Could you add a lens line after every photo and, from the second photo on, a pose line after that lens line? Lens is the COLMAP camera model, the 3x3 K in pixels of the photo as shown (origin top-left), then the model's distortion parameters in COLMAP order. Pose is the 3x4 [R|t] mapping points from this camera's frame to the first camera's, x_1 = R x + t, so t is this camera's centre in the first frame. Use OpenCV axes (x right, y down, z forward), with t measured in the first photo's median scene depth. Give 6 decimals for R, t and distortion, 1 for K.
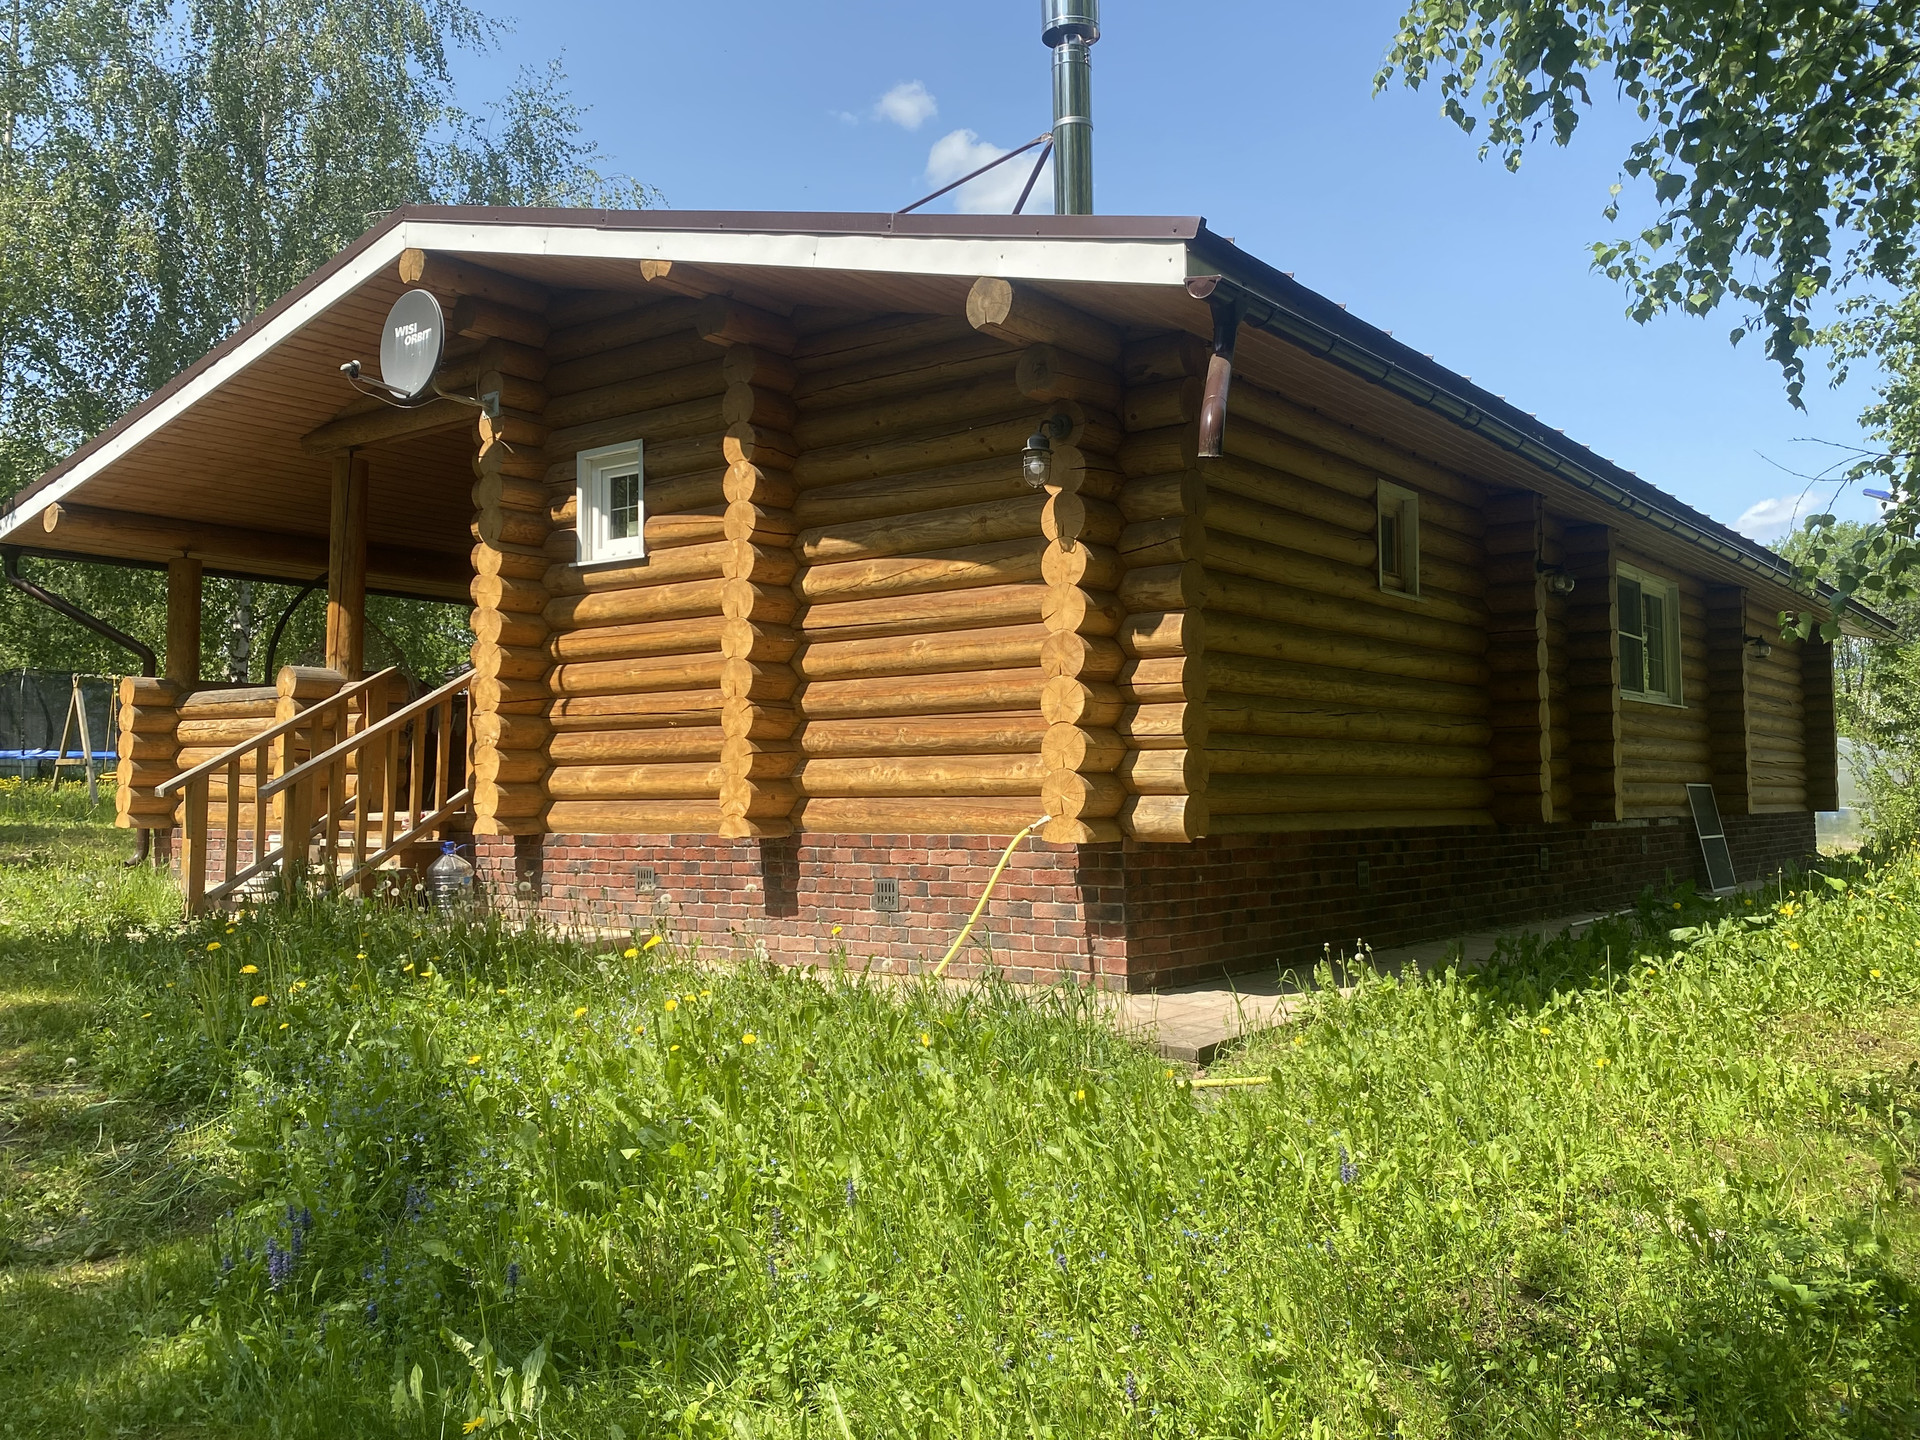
lens RADIAL K [[1618.5, 0, 967.3], [0, 1618.5, 724.3], [0, 0, 1]] dist [0.008592, 0.013988]
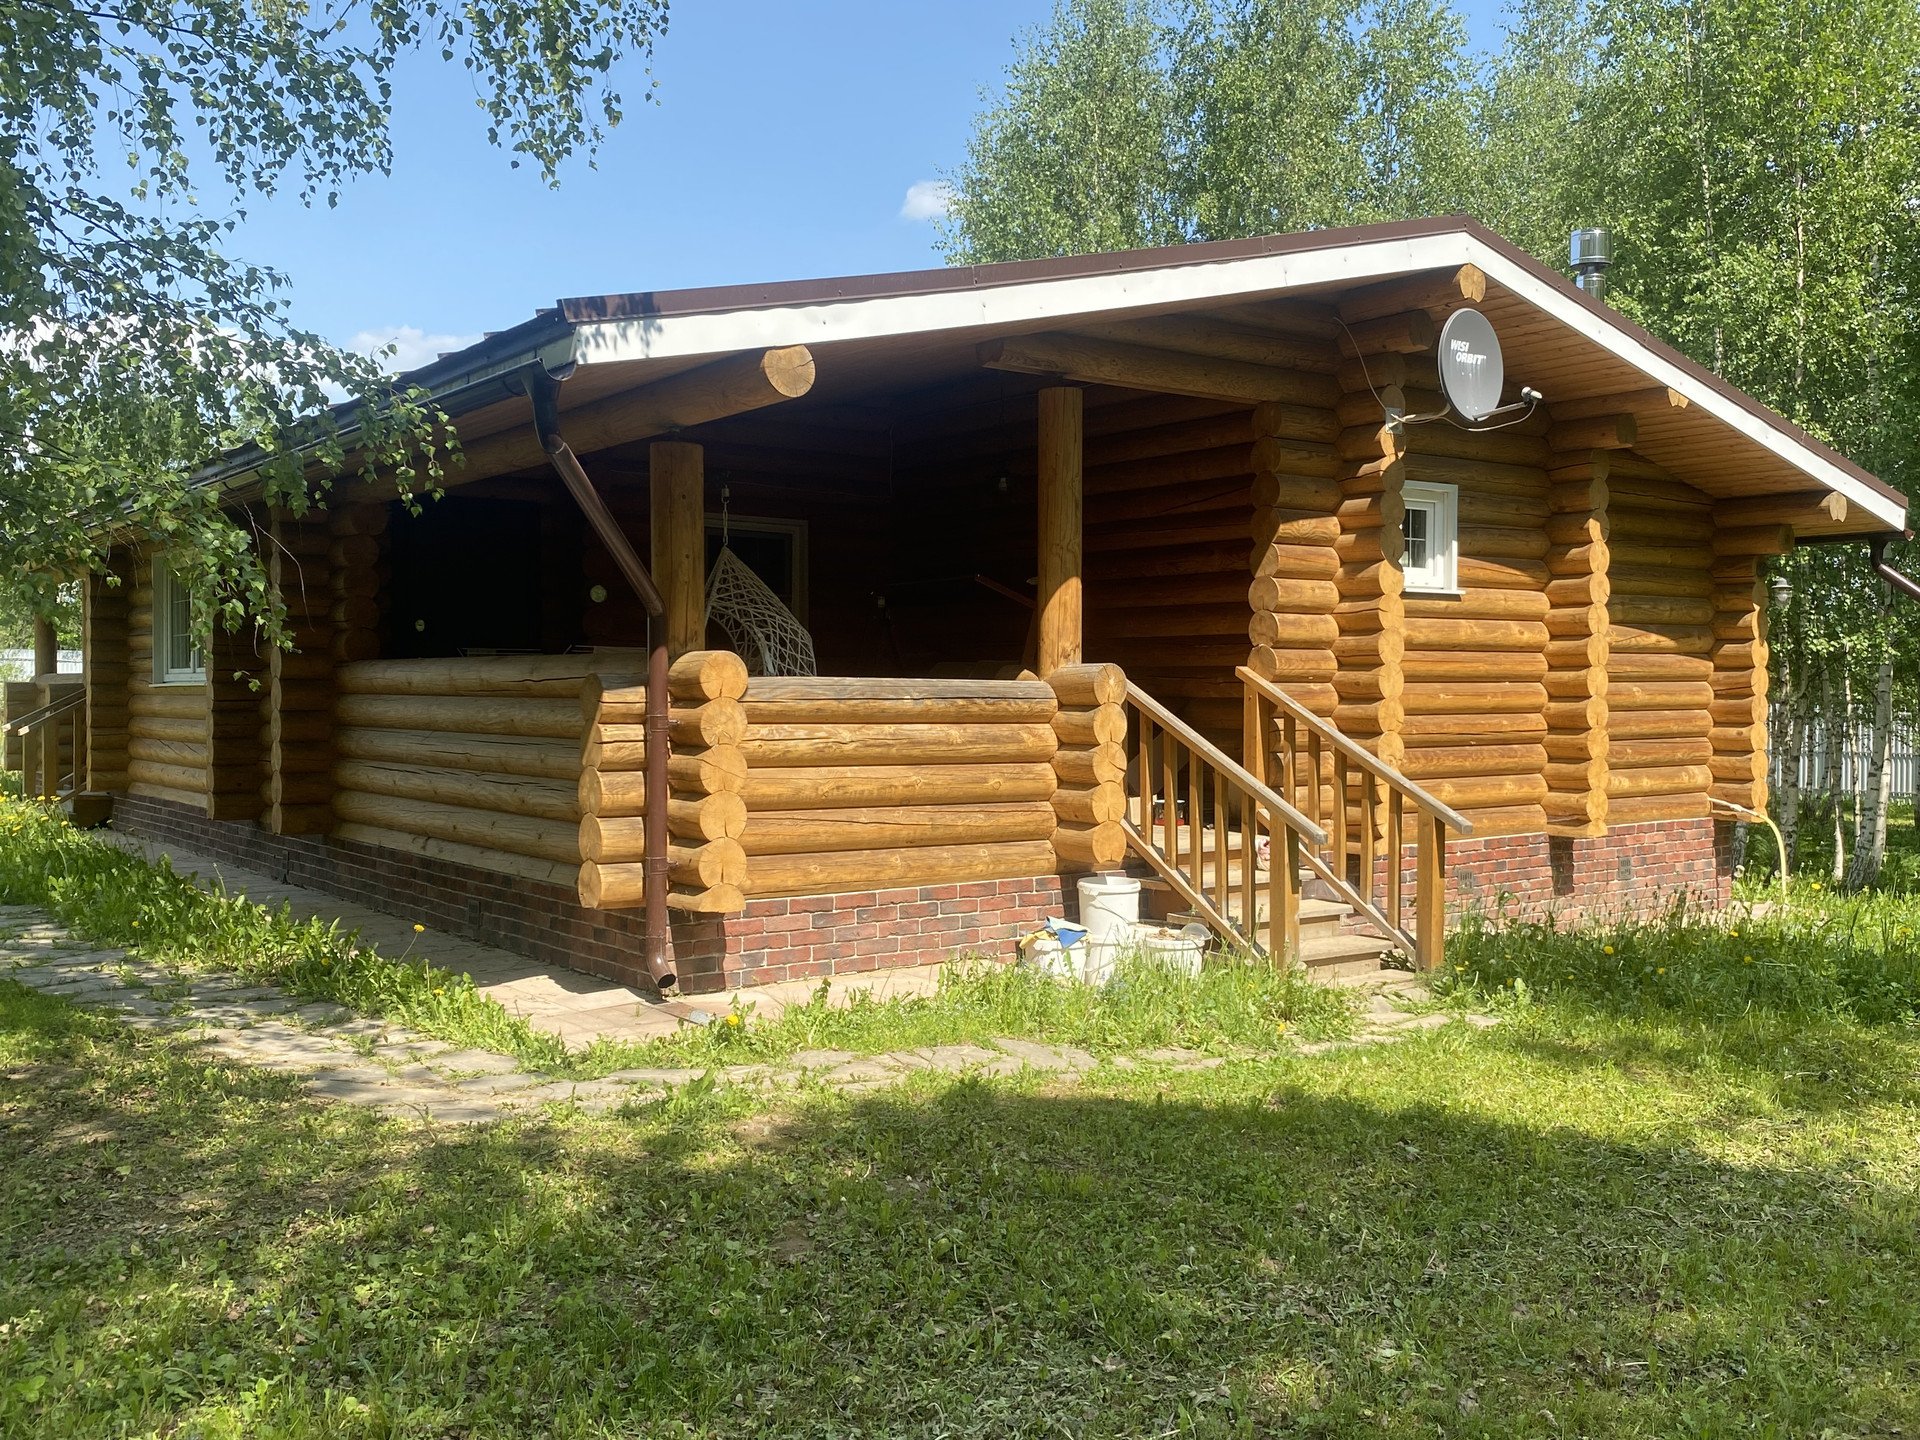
lens RADIAL K [[1707.4, 0, 985.6], [0, 1707.4, 707.5], [0, 0, 1]] dist [0.123744, -0.292757]
pose [[0.269591, -0.009478, 0.962928, -1.658690], [-0.046987, 0.998631, 0.022984, -0.042557], [-0.961828, -0.051441, 0.268776, 1.147403]]
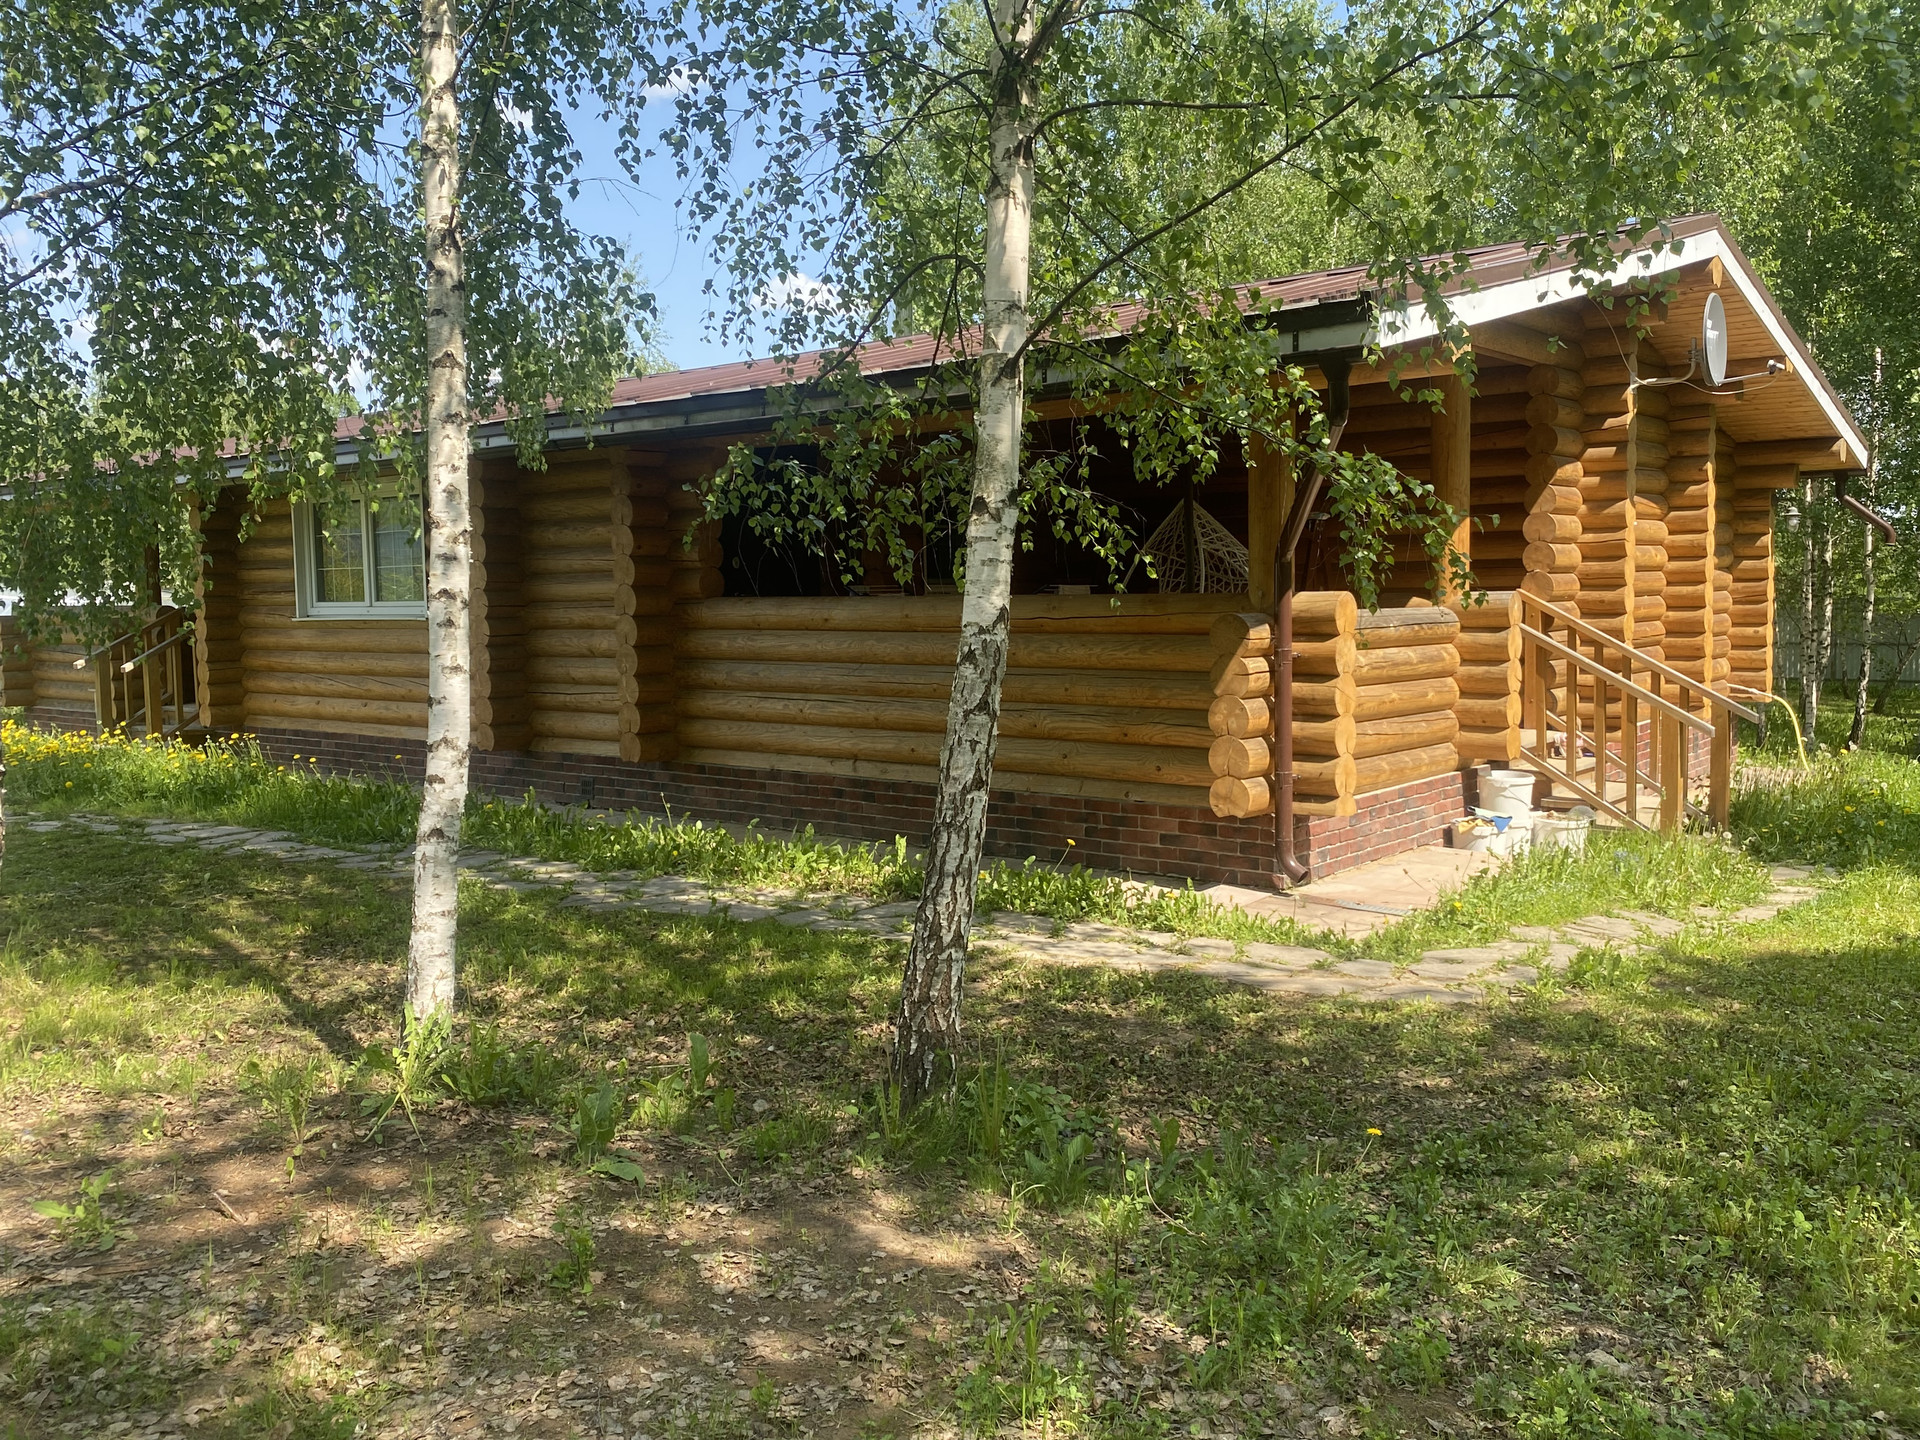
lens RADIAL K [[1596.9, 0, 973.4], [0, 1596.9, 681.7], [0, 0, 1]] dist [-0.037435, 0.055652]
pose [[0.044162, -0.062140, 0.997090, -1.803417], [-0.032479, 0.997447, 0.063601, -0.044541], [-0.998496, -0.035194, 0.042031, 1.725685]]
